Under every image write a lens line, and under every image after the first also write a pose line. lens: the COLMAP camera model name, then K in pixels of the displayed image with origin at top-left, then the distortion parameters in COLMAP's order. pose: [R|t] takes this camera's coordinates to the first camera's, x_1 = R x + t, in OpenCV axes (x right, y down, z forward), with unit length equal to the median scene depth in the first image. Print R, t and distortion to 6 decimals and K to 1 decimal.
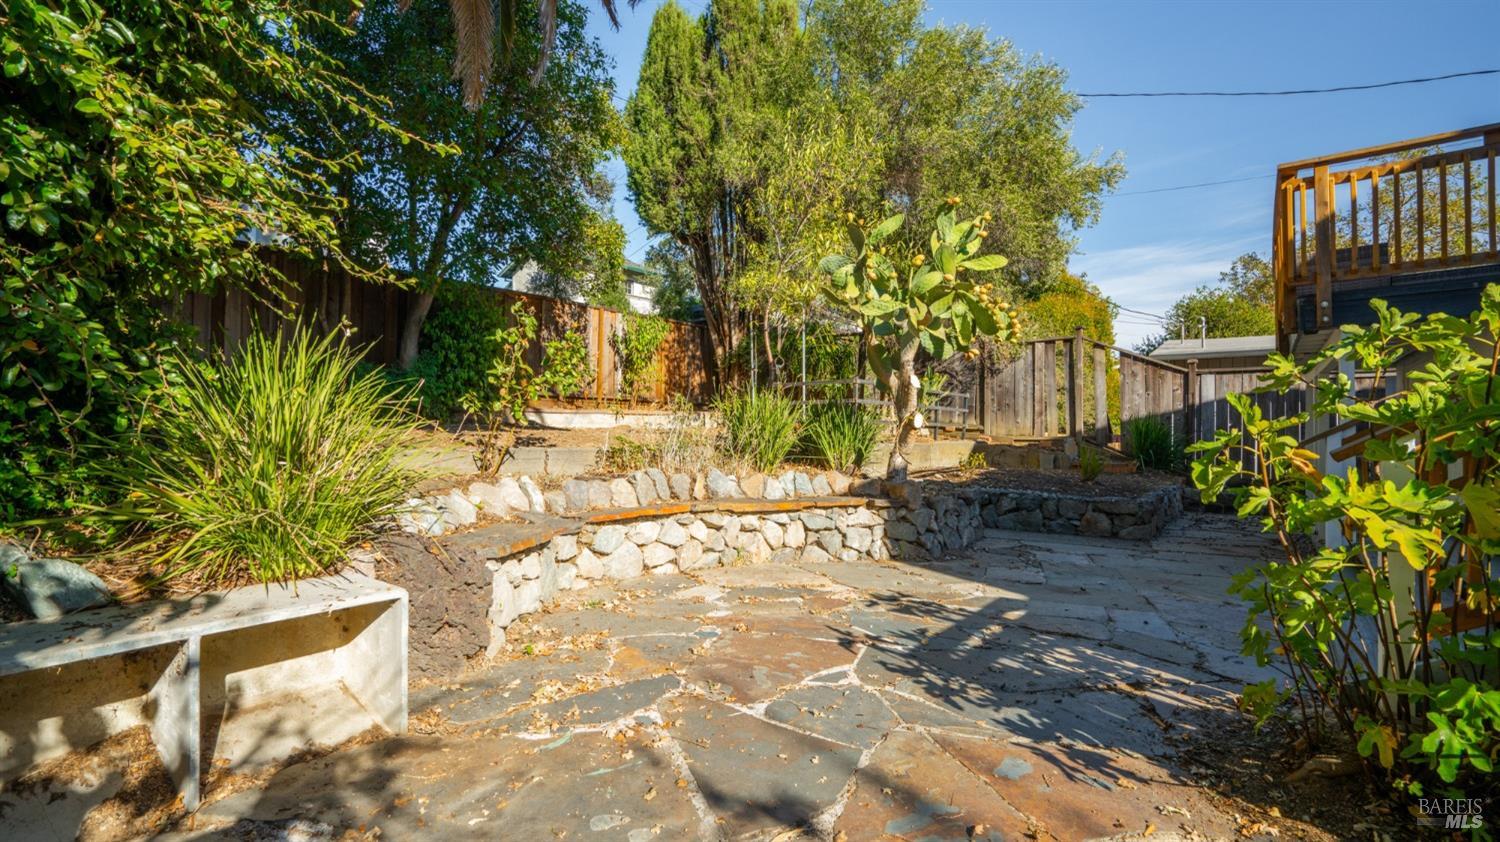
lens RADIAL K [[692.0, 0, 750.0], [0, 692.0, 421.0], [0, 0, 1]] dist [-0.057692, 0.021654]
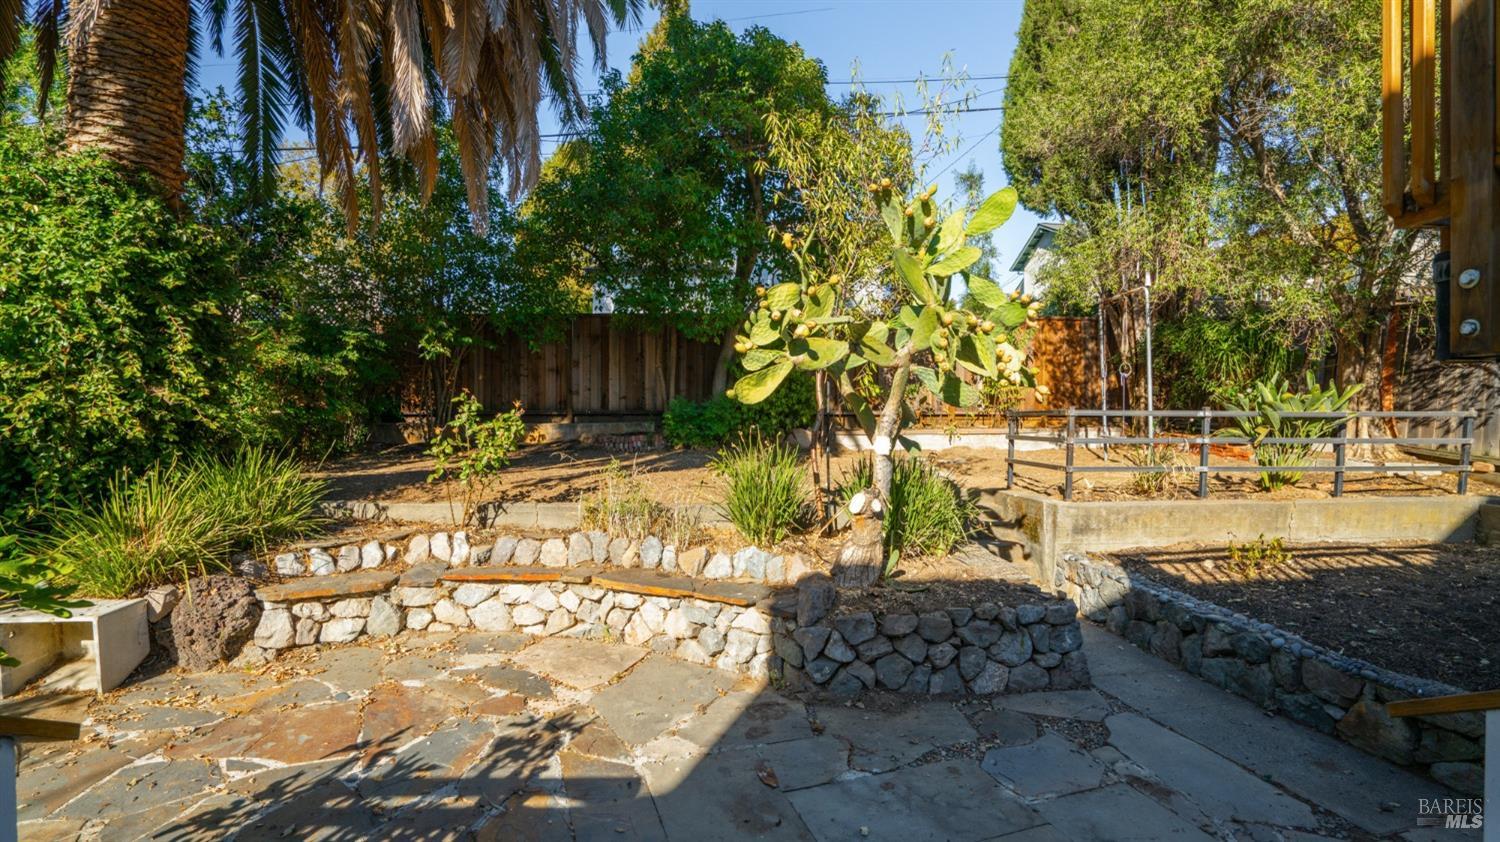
lens RADIAL K [[692.0, 0, 750.0], [0, 692.0, 421.0], [0, 0, 1]] dist [-0.057692, 0.021654]
pose [[0.635848, 0.001466, -0.771813, 0.993245], [0.017387, 0.999717, 0.016222, -0.135958], [0.771619, -0.023734, 0.635643, 0.621456]]
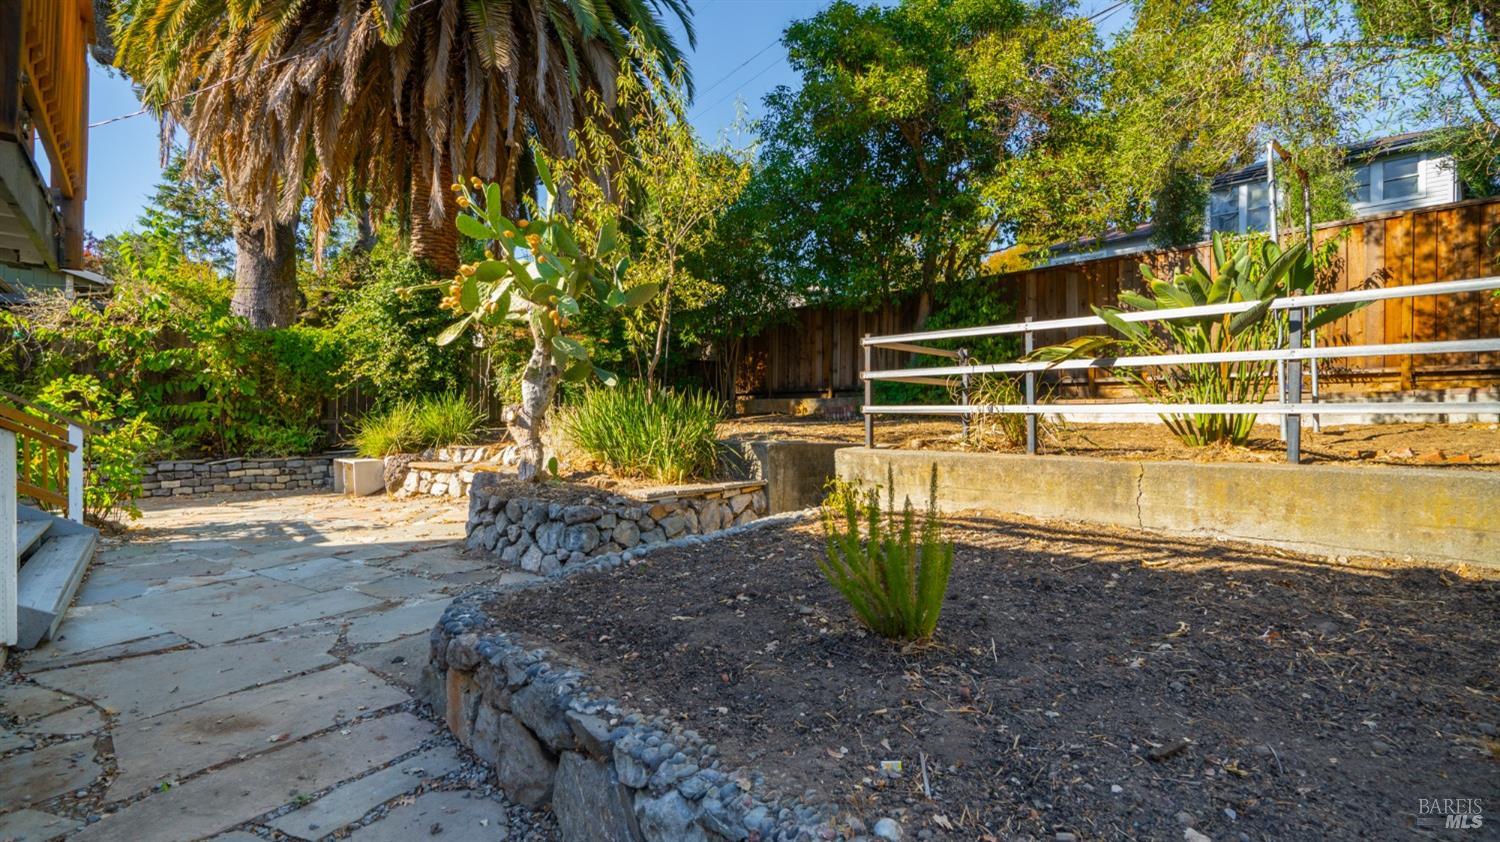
lens RADIAL K [[692.0, 0, 750.0], [0, 692.0, 421.0], [0, 0, 1]] dist [-0.057692, 0.021654]
pose [[-0.187296, -0.004774, -0.982292, 1.539636], [0.009673, 0.999931, -0.006704, 0.026941], [0.982256, -0.010757, -0.187237, 2.066755]]
